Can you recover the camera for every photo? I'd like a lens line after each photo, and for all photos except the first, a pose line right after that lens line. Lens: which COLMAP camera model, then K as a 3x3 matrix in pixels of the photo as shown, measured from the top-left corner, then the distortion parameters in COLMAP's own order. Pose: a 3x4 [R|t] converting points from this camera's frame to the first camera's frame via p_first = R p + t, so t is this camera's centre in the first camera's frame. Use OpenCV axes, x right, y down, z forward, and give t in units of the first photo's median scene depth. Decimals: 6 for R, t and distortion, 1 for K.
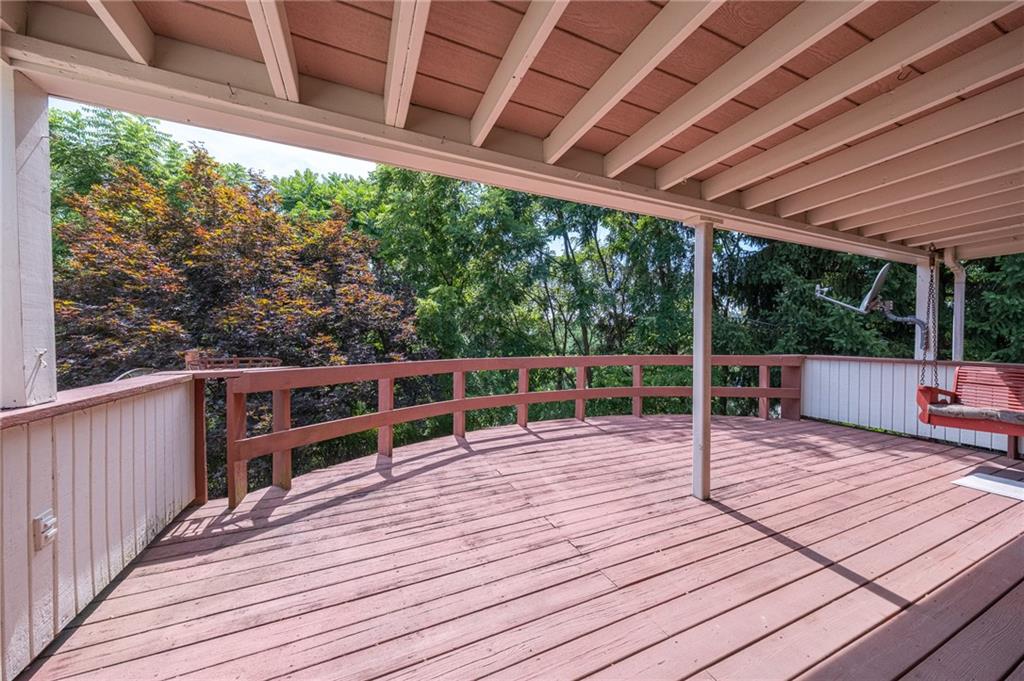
lens RADIAL K [[354.3, 0, 512.0], [0, 354.3, 340.5], [0, 0, 1]] dist [0.009567, -0.000137]
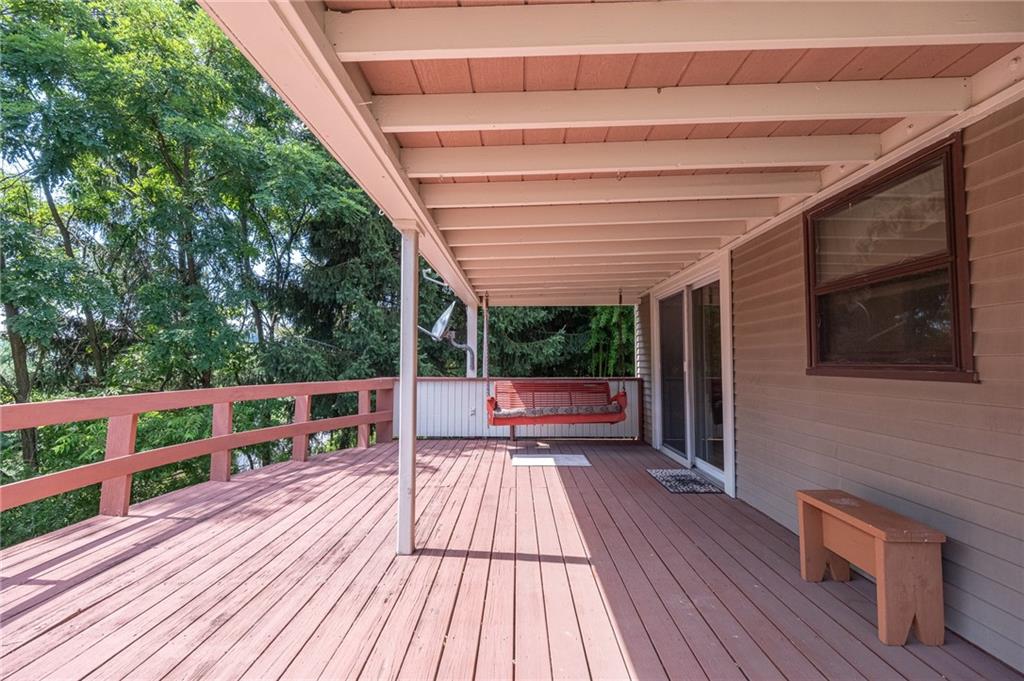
lens RADIAL K [[416.4, 0, 512.0], [0, 416.4, 340.5], [0, 0, 1]] dist [0.002478, 0.000006]
pose [[0.410698, 0.042560, 0.910777, -0.214945], [0.009780, 0.998647, -0.051076, -0.002446], [-0.911719, 0.029884, 0.409726, 0.276926]]
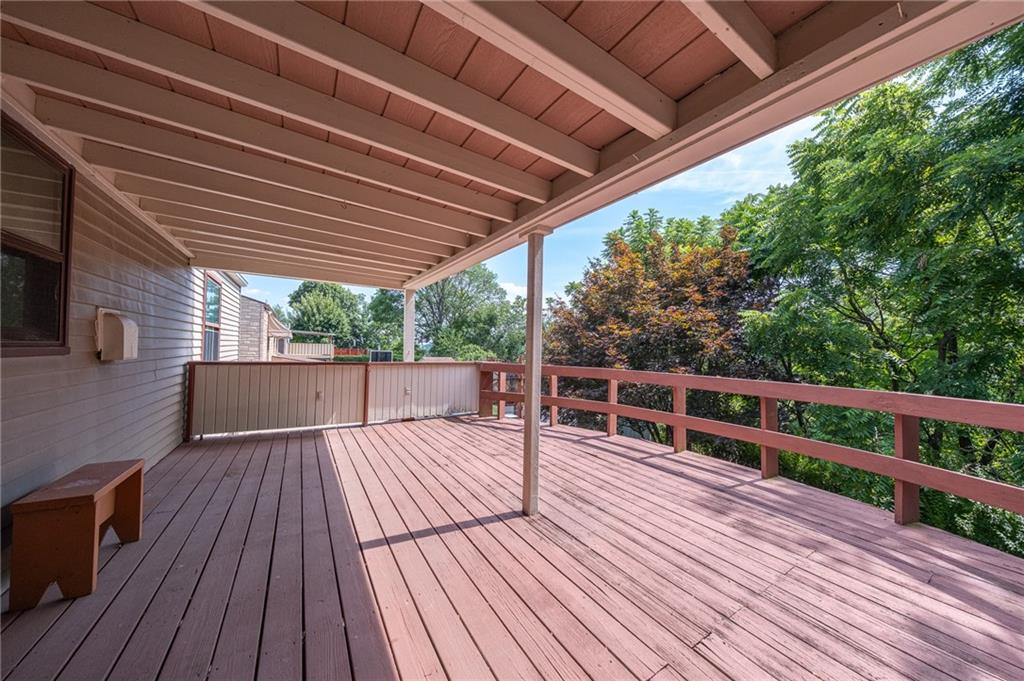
lens RADIAL K [[339.3, 0, 512.0], [0, 339.3, 340.5], [0, 0, 1]] dist [-0.000230, -0.000087]
pose [[0.141350, -0.026486, -0.989605, 1.119496], [-0.032258, 0.998988, -0.031344, 0.003326], [0.989434, 0.036353, 0.140352, 0.621661]]
